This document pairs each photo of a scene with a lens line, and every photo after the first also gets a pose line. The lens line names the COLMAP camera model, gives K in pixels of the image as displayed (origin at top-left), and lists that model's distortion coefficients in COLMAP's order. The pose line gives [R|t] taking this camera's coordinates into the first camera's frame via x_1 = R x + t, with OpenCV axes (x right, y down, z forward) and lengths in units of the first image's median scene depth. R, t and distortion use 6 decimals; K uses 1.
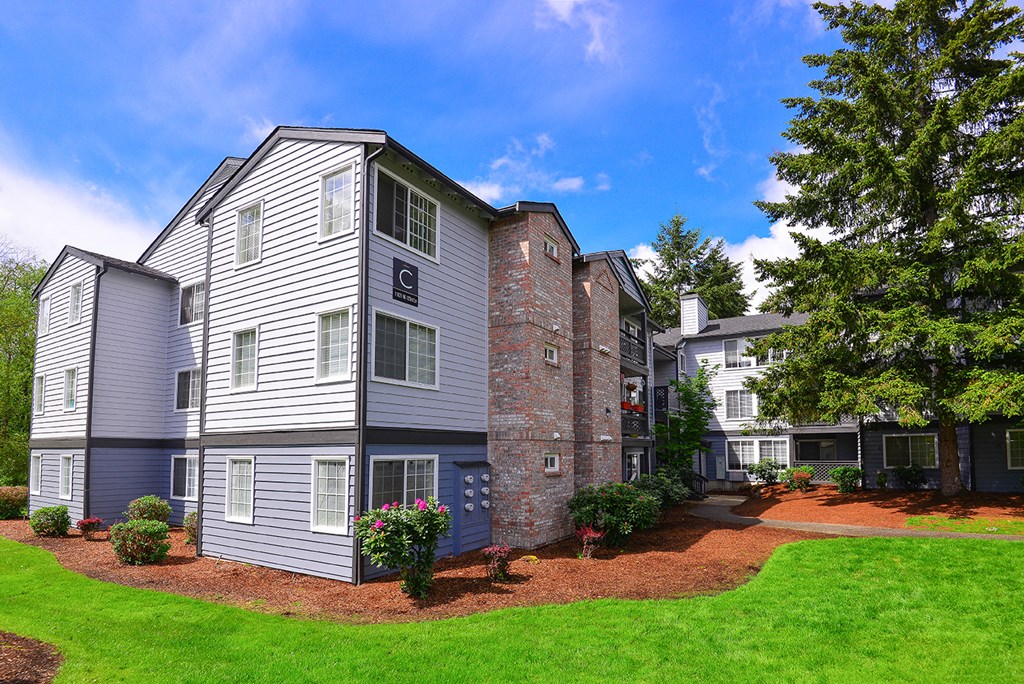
lens RADIAL K [[501.4, 0, 514.1], [0, 501.4, 405.4], [0, 0, 1]] dist [-0.046616, -0.000513]
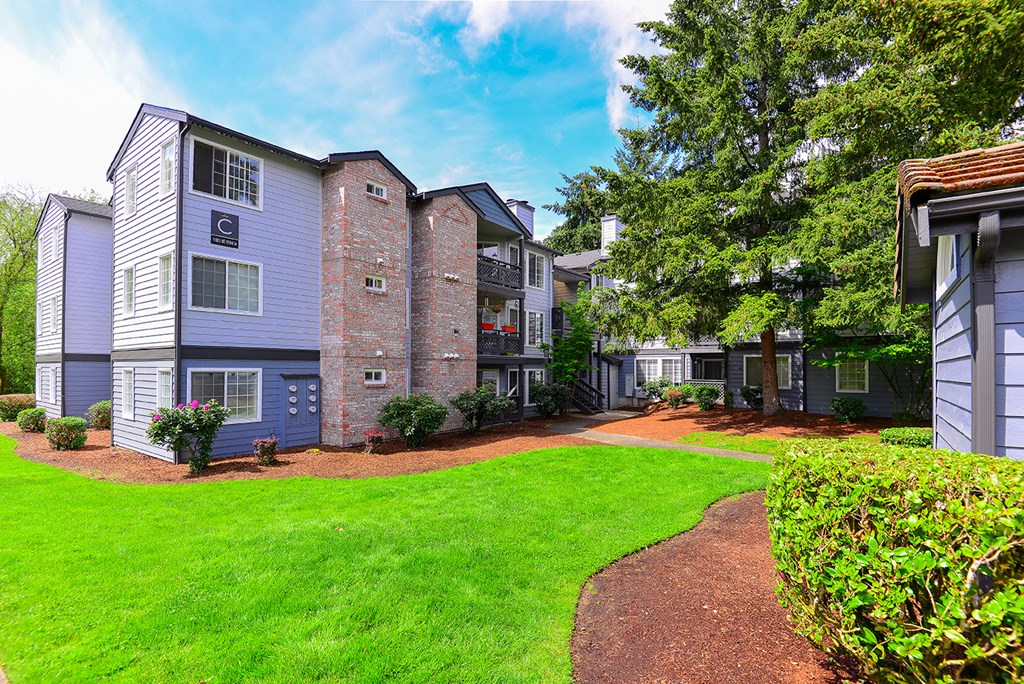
lens RADIAL K [[508.1, 0, 511.9], [0, 508.1, 355.3], [0, 0, 1]] dist [-0.047388, -0.000494]
pose [[0.993623, 0.006677, -0.112558, 0.563748], [0.000664, 0.997881, 0.065055, -0.012694], [0.112754, -0.064715, 0.991513, -0.150519]]
